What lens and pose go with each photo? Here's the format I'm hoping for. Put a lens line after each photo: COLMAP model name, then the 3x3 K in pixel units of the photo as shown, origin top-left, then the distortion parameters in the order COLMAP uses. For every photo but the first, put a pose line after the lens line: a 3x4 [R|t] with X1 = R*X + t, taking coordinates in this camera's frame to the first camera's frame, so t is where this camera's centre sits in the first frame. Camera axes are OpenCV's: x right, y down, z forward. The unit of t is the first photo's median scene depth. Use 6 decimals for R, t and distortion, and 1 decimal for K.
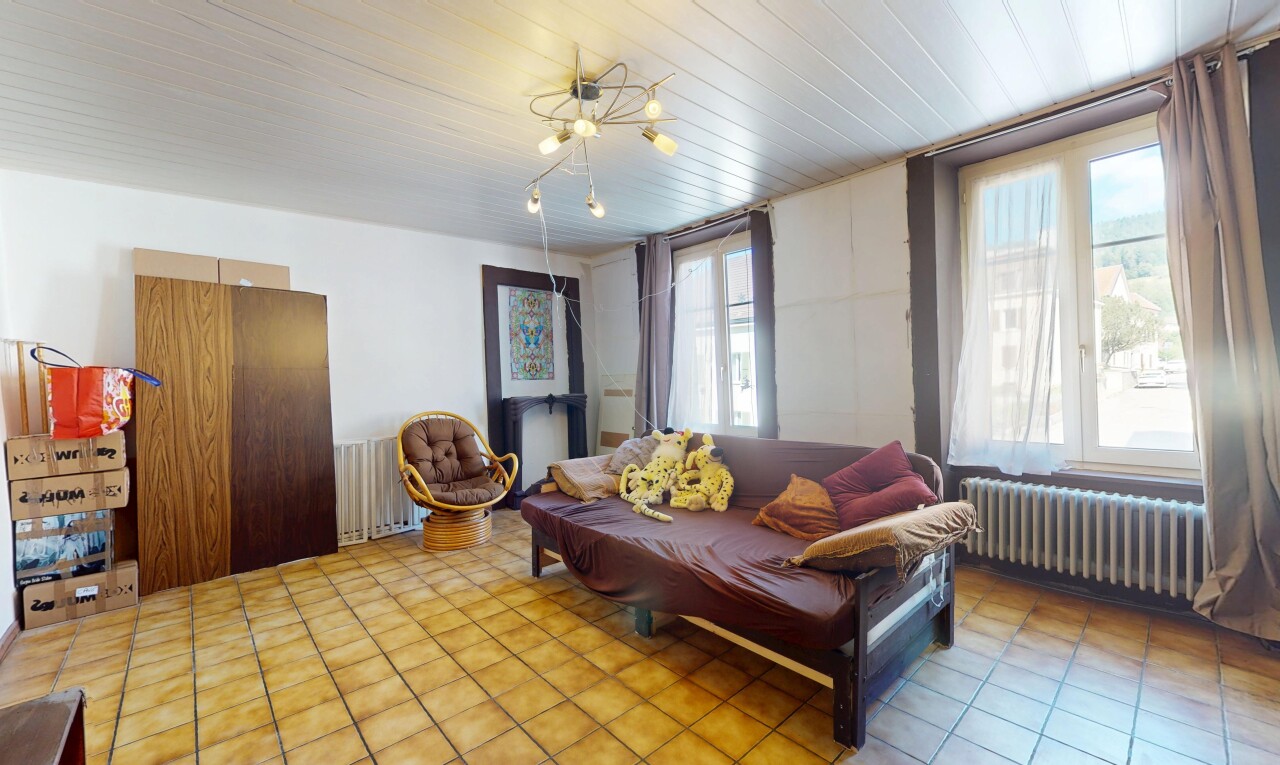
lens RADIAL K [[501.5, 0, 639.0], [0, 501.5, 386.3], [0, 0, 1]] dist [0.005997, 0.000100]
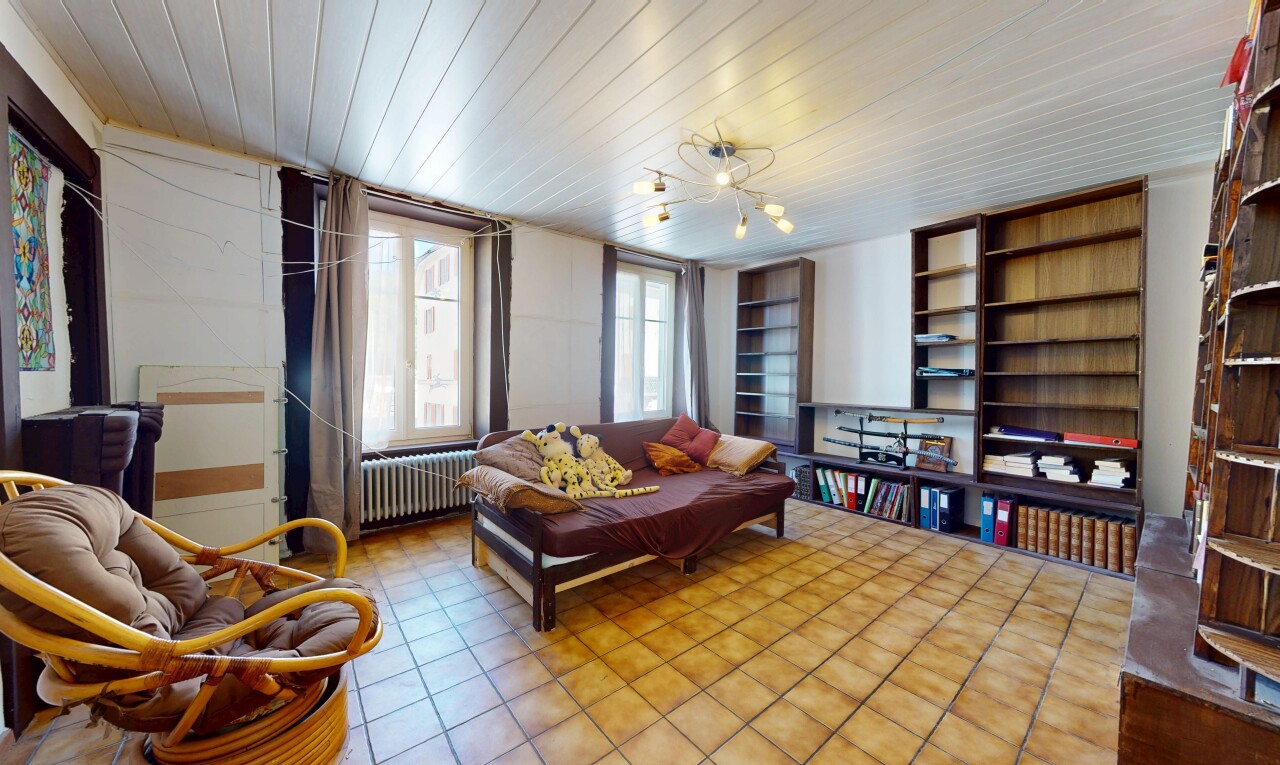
lens RADIAL K [[433.9, 0, 638.9], [0, 433.9, 387.7], [0, 0, 1]] dist [-0.001367, -0.000035]
pose [[0.046988, -0.006132, 0.998877, -1.099635], [0.007917, 0.999952, 0.005766, 0.004391], [-0.998864, 0.007637, 0.047035, 1.052981]]
